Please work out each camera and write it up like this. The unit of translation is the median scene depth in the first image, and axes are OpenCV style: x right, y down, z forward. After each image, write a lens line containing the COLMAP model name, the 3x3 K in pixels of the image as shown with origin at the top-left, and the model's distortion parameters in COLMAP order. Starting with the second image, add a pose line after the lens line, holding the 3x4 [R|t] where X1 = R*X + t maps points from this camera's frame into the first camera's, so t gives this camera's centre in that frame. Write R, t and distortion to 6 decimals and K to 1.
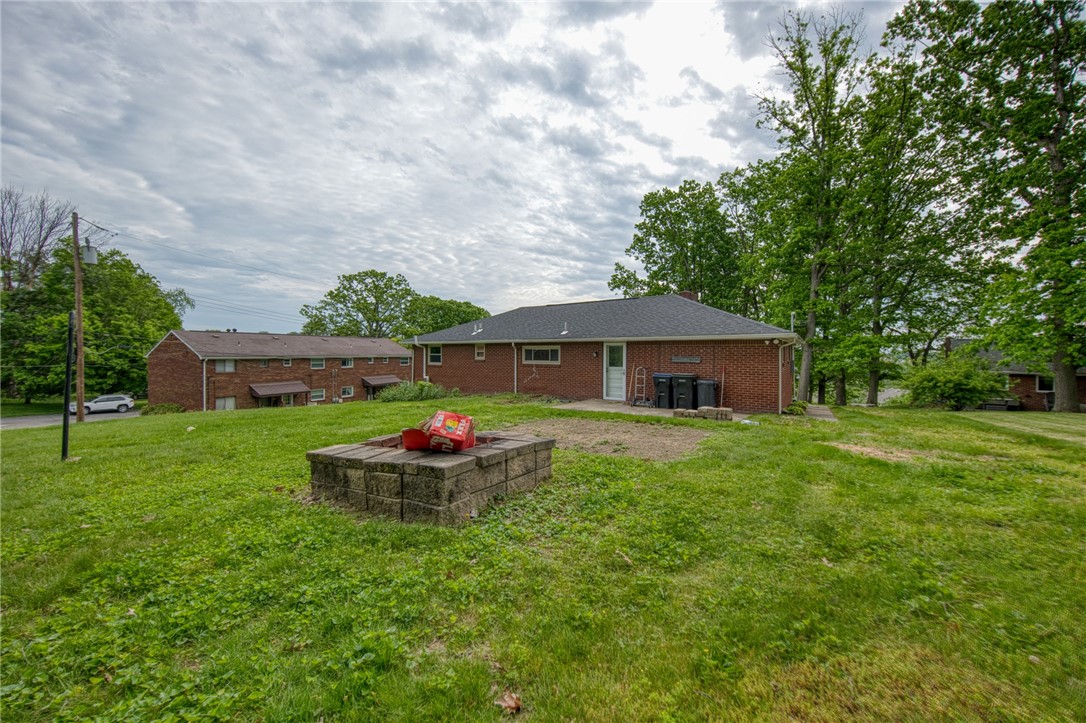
lens RADIAL K [[384.9, 0, 546.1], [0, 384.9, 360.3], [0, 0, 1]] dist [0.002033, -0.012317]
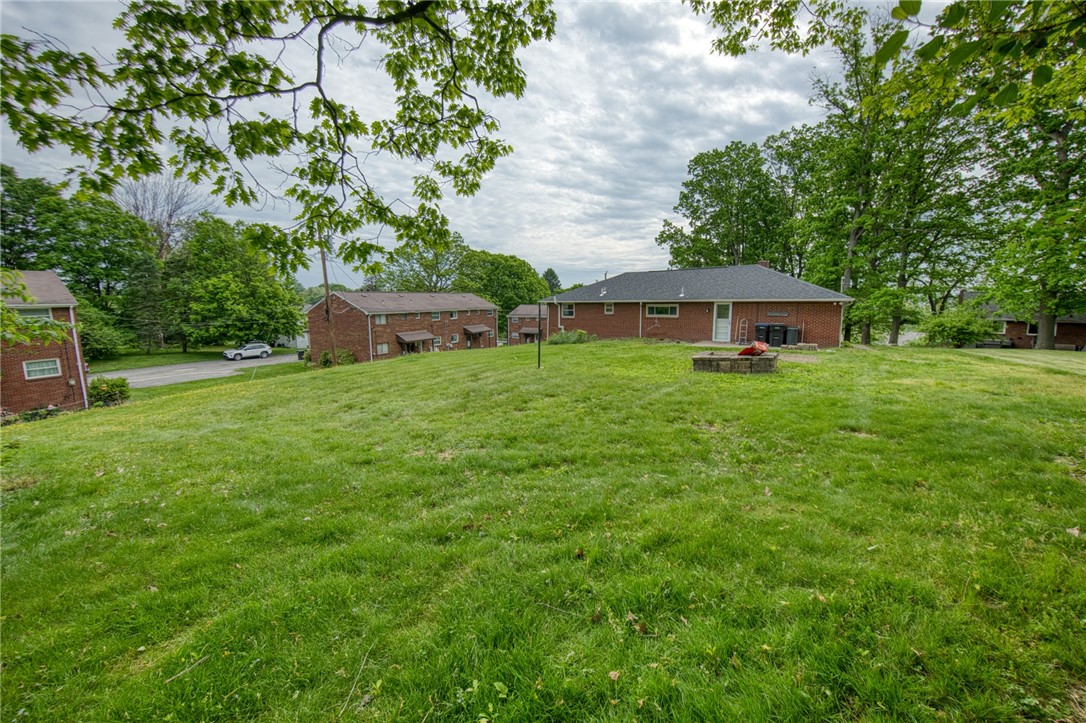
lens RADIAL K [[385.4, 0, 540.4], [0, 385.4, 349.8], [0, 0, 1]] dist [-0.023574, -0.000142]
pose [[0.999031, -0.008217, -0.043235, -0.188298], [0.012998, 0.993680, 0.111492, -0.016332], [0.042046, -0.111946, 0.992824, -0.208700]]
